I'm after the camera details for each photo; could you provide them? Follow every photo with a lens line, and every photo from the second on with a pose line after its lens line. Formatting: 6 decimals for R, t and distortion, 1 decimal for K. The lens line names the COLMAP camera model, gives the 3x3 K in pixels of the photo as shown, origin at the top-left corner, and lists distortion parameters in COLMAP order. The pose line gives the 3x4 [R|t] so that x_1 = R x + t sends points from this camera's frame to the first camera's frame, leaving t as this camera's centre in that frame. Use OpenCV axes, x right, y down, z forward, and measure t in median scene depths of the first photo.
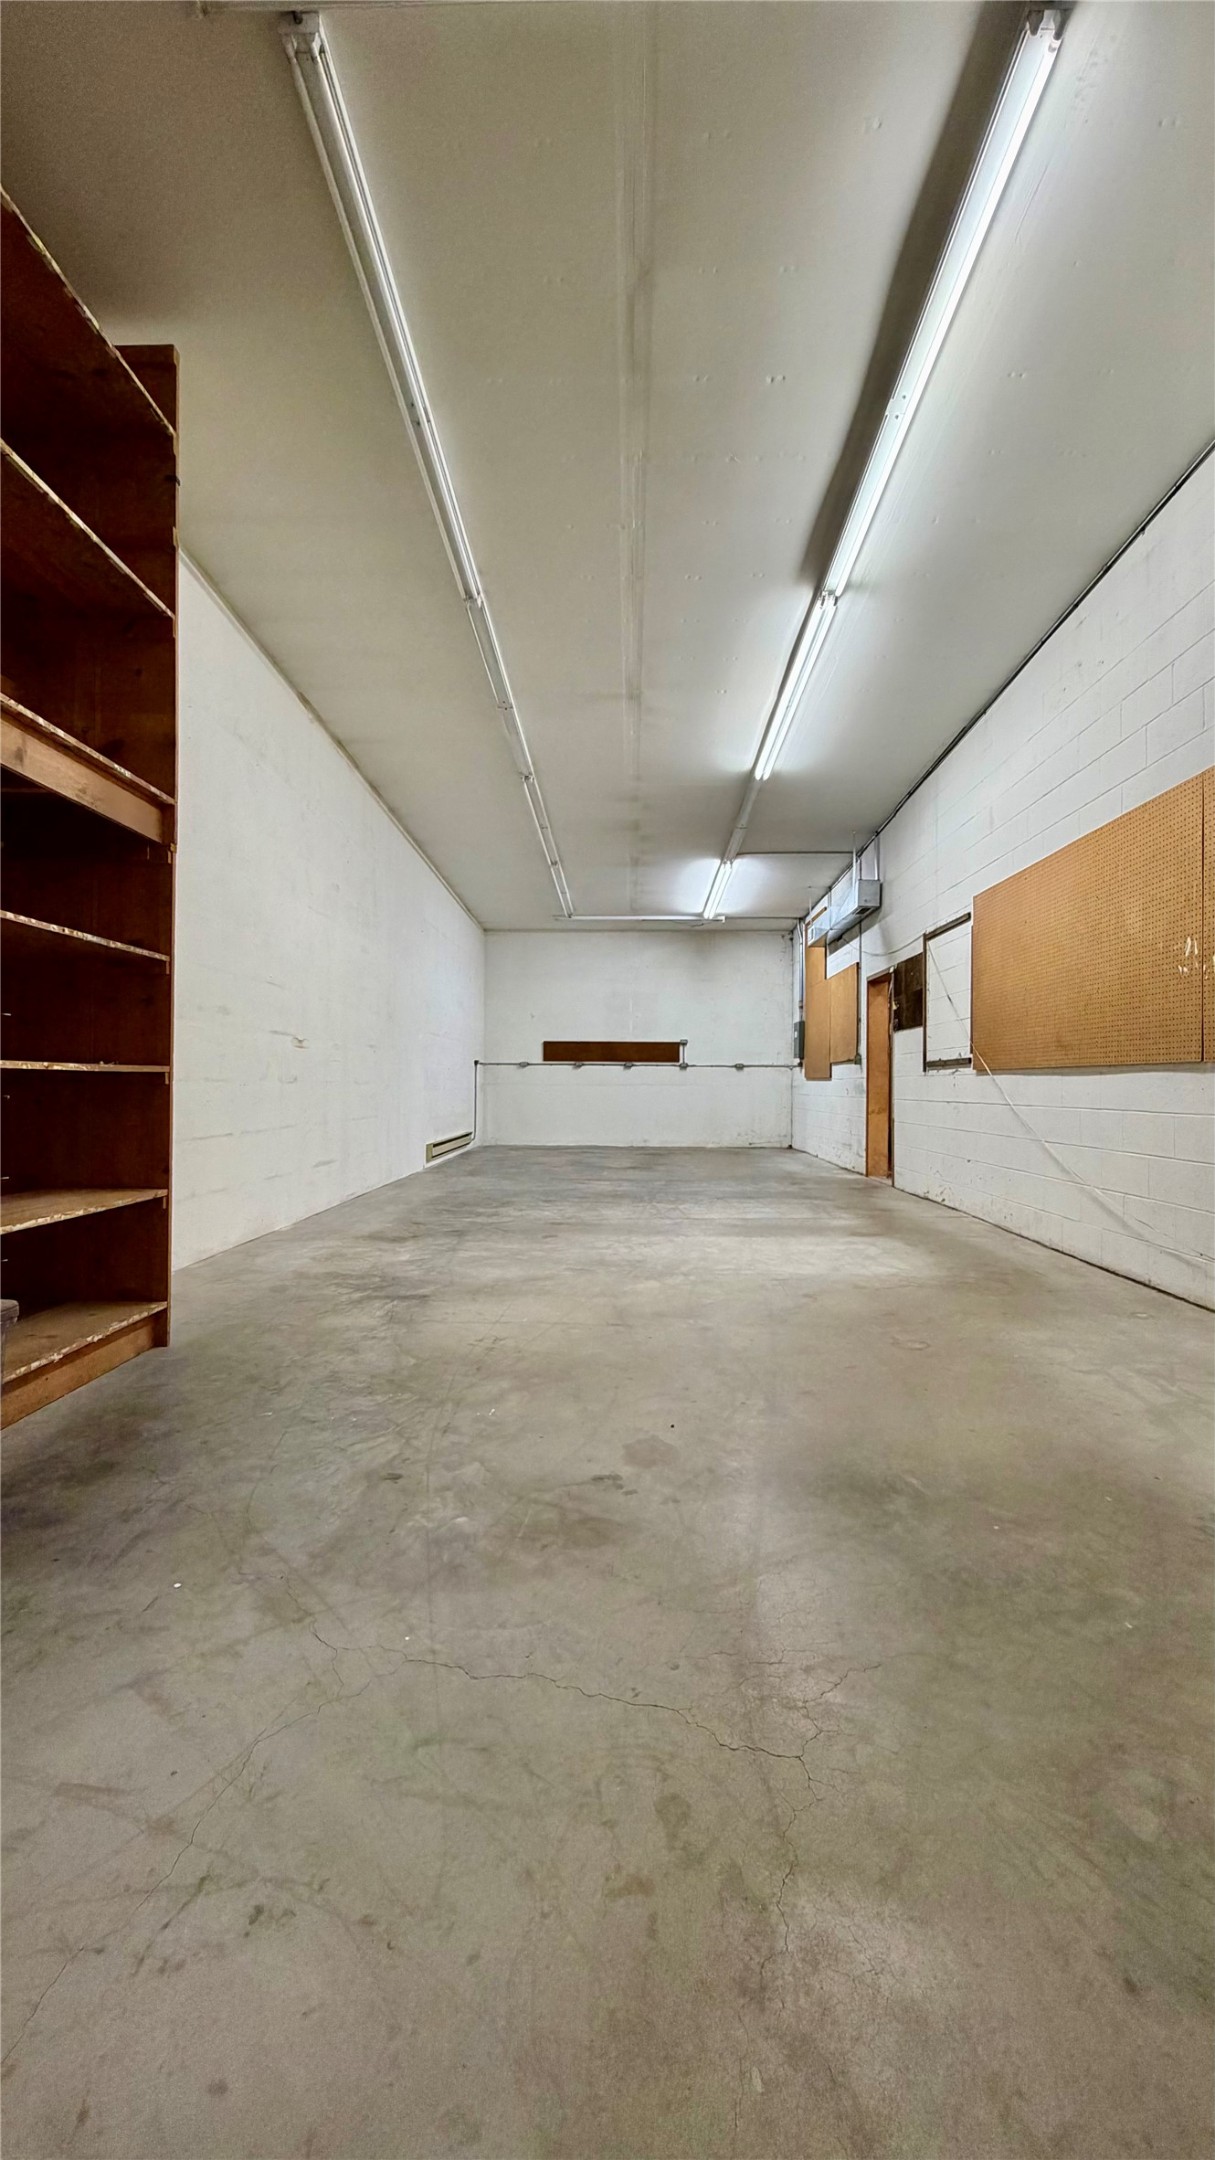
lens RADIAL K [[864.4, 0, 610.2], [0, 864.4, 1087.5], [0, 0, 1]] dist [0.000176, 0.000269]
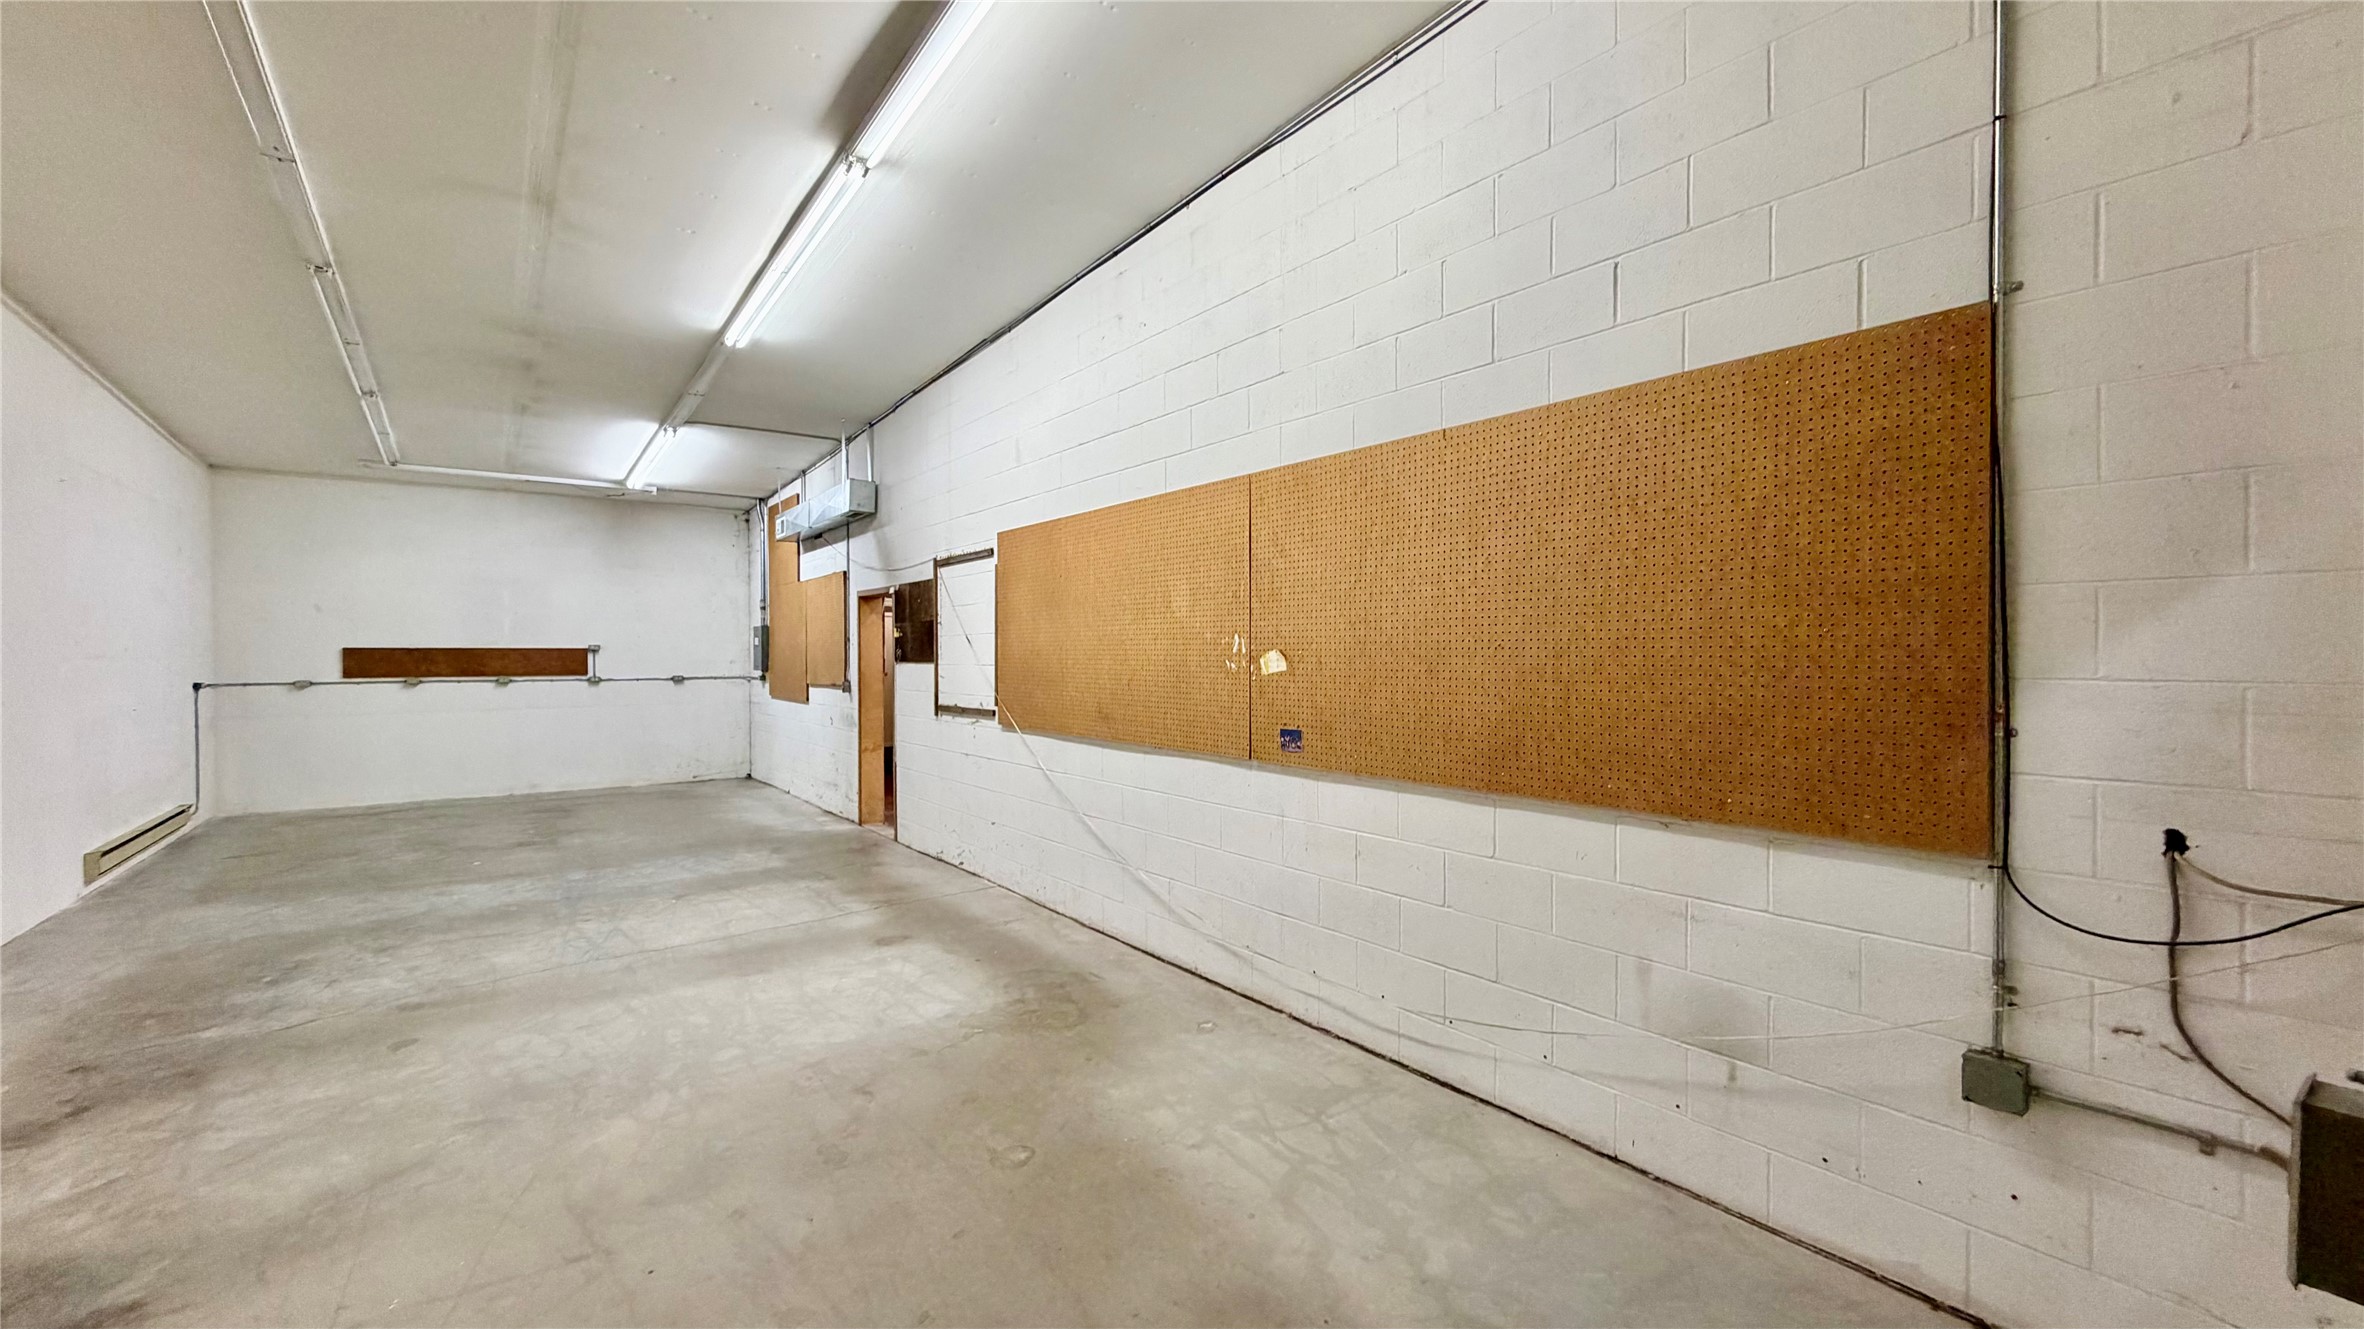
lens RADIAL K [[946.0, 0, 1175.9], [0, 946.0, 673.6], [0, 0, 1]] dist [0.000176, 0.000269]
pose [[0.789521, -0.017575, 0.613472, -0.031923], [0.004106, 0.999719, 0.023357, -0.079210], [-0.613710, -0.015922, 0.789371, 0.089427]]
